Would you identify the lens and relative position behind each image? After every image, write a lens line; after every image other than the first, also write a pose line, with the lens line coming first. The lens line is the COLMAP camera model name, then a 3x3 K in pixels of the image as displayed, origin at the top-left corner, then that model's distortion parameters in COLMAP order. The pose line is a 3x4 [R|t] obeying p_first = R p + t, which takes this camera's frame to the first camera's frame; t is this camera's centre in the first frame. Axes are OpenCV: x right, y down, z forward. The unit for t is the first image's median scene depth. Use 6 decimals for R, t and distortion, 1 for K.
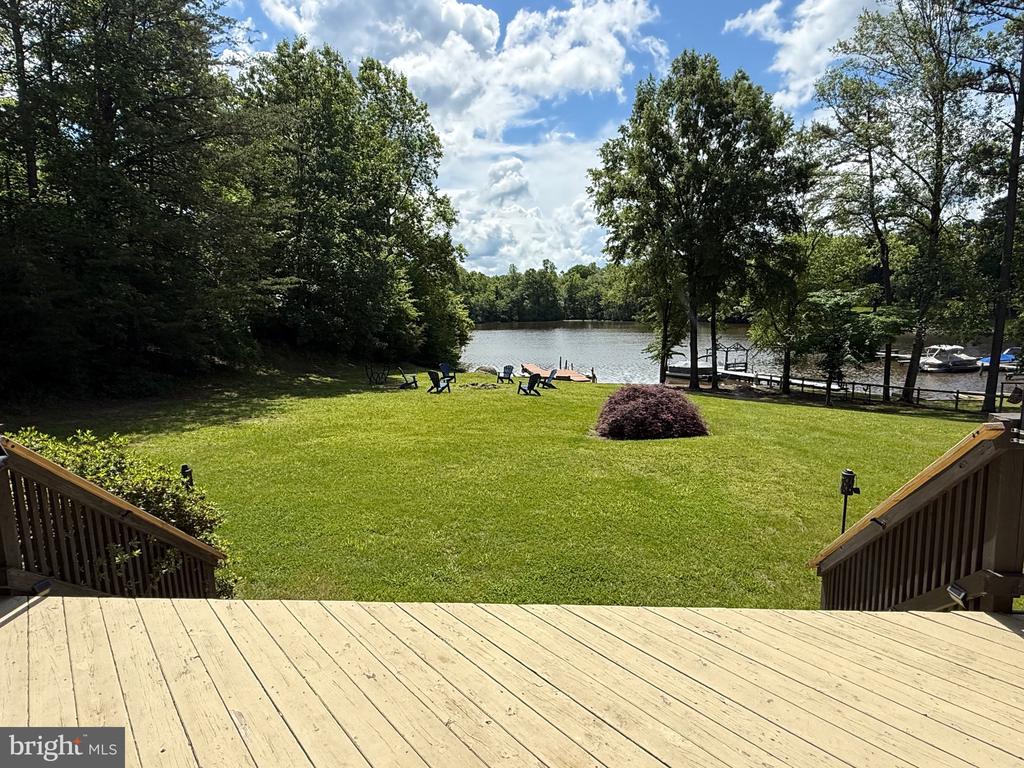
lens RADIAL K [[588.4, 0, 514.3], [0, 588.4, 385.7], [0, 0, 1]] dist [0.001039, 0.000927]
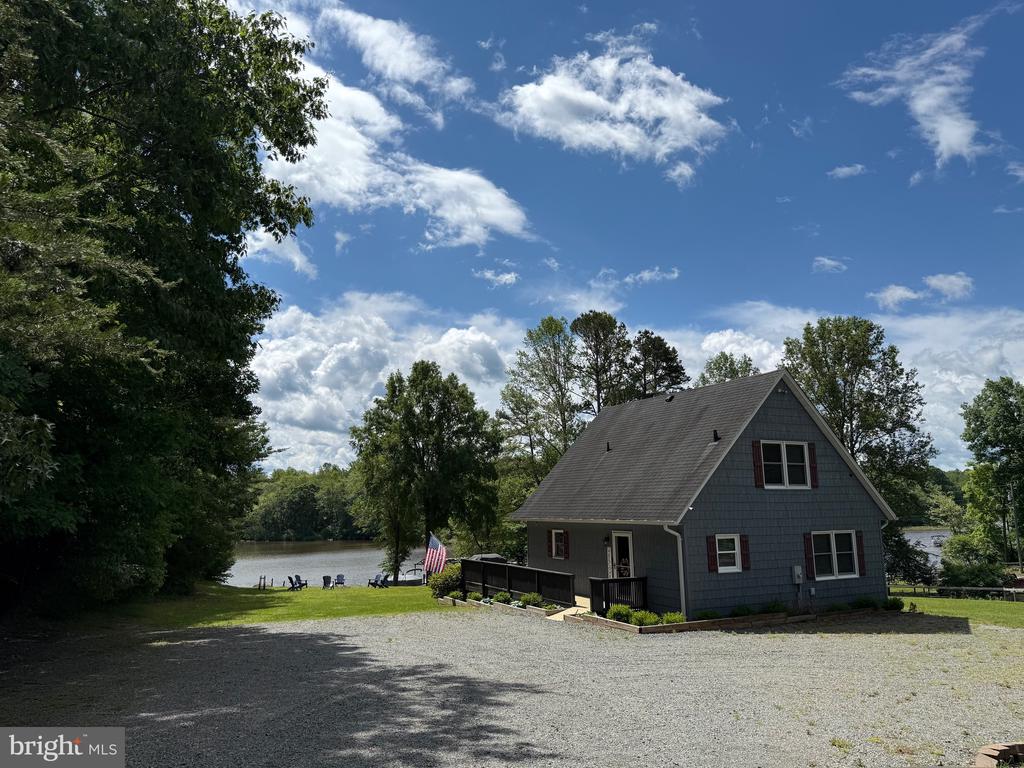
lens RADIAL K [[722.7, 0, 509.1], [0, 722.7, 386.4], [0, 0, 1]] dist [0.044580, -0.061075]
pose [[0.854242, 0.107662, 0.508605, -0.404945], [0.056638, 0.953225, -0.296907, 0.054150], [-0.516781, 0.282437, 0.808187, -0.531045]]
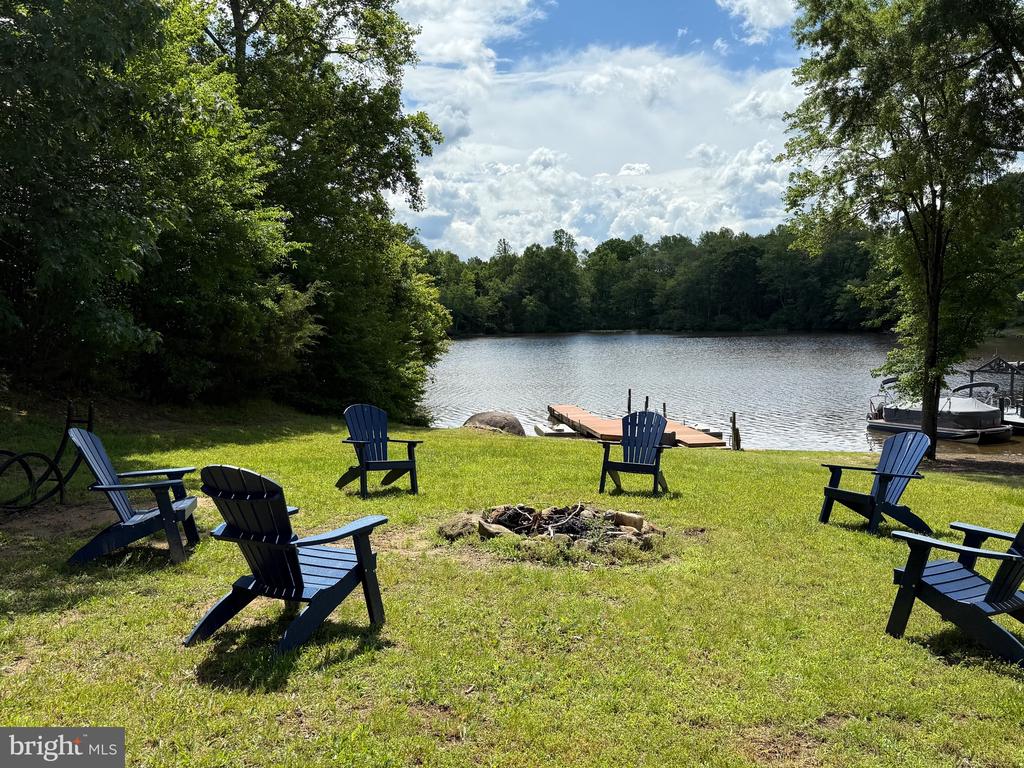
lens RADIAL K [[919.8, 0, 502.5], [0, 919.8, 384.8], [0, 0, 1]] dist [0.053859, -0.079685]
pose [[0.999991, -0.002497, 0.003511, -0.043692], [0.002696, 0.998324, -0.057802, -0.016095], [-0.003361, 0.057811, 0.998322, 0.418763]]
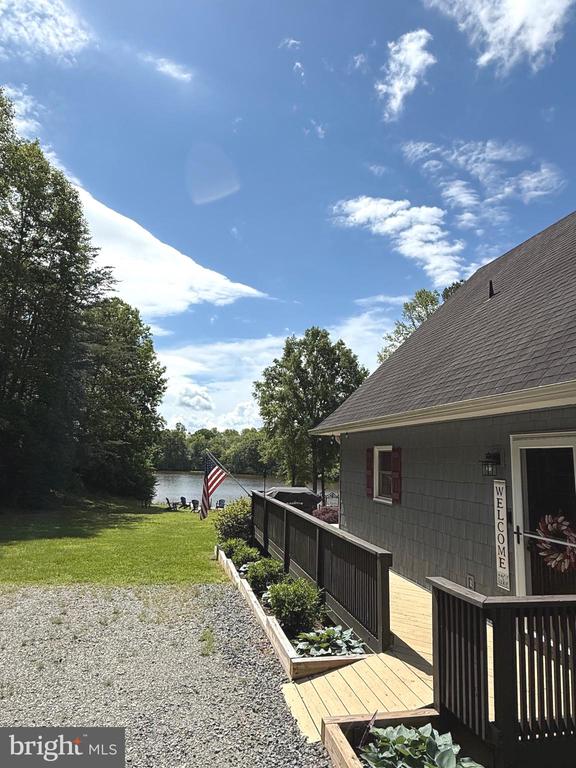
lens RADIAL K [[472.4, 0, 286.0], [0, 472.4, 385.5], [0, 0, 1]] dist [-0.003515, 0.000795]
pose [[0.952121, 0.101482, 0.288386, -0.167295], [-0.014180, 0.956944, -0.289927, 0.027432], [-0.305392, 0.271956, 0.912566, -0.229575]]
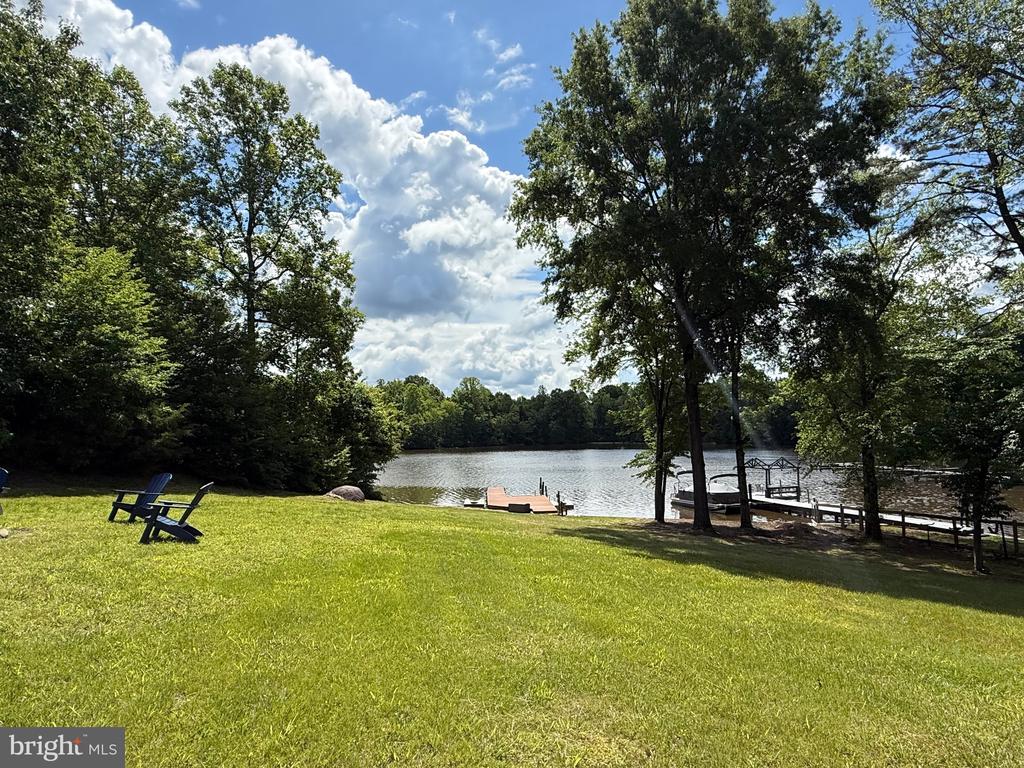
lens RADIAL K [[588.4, 0, 513.9], [0, 588.4, 385.9], [0, 0, 1]] dist [0.001039, 0.000927]
pose [[0.997112, -0.005658, -0.075728, 0.166047], [-0.010587, 0.977125, -0.212404, -0.006679], [0.075197, 0.212593, 0.974243, 0.403173]]
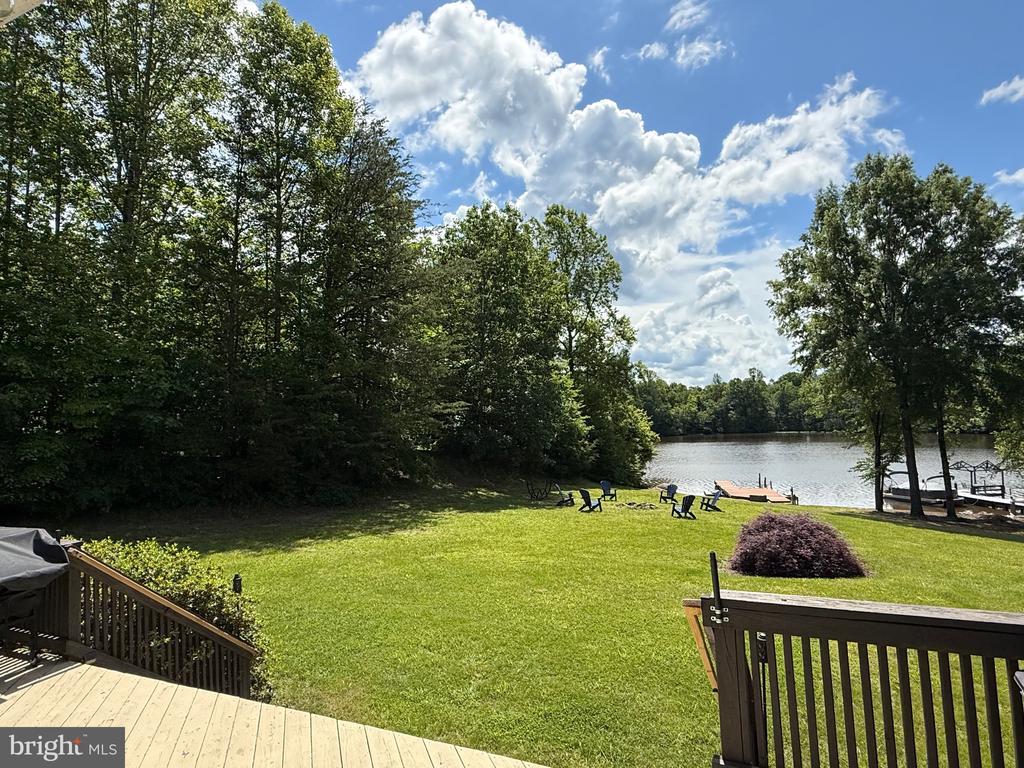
lens RADIAL K [[588.4, 0, 512.8], [0, 588.4, 382.6], [0, 0, 1]] dist [0.001039, 0.000927]
pose [[0.941217, -0.033134, -0.336173, 0.048807], [-0.032336, 0.981770, -0.187300, -0.006051], [0.336251, 0.187161, 0.922988, -0.008513]]
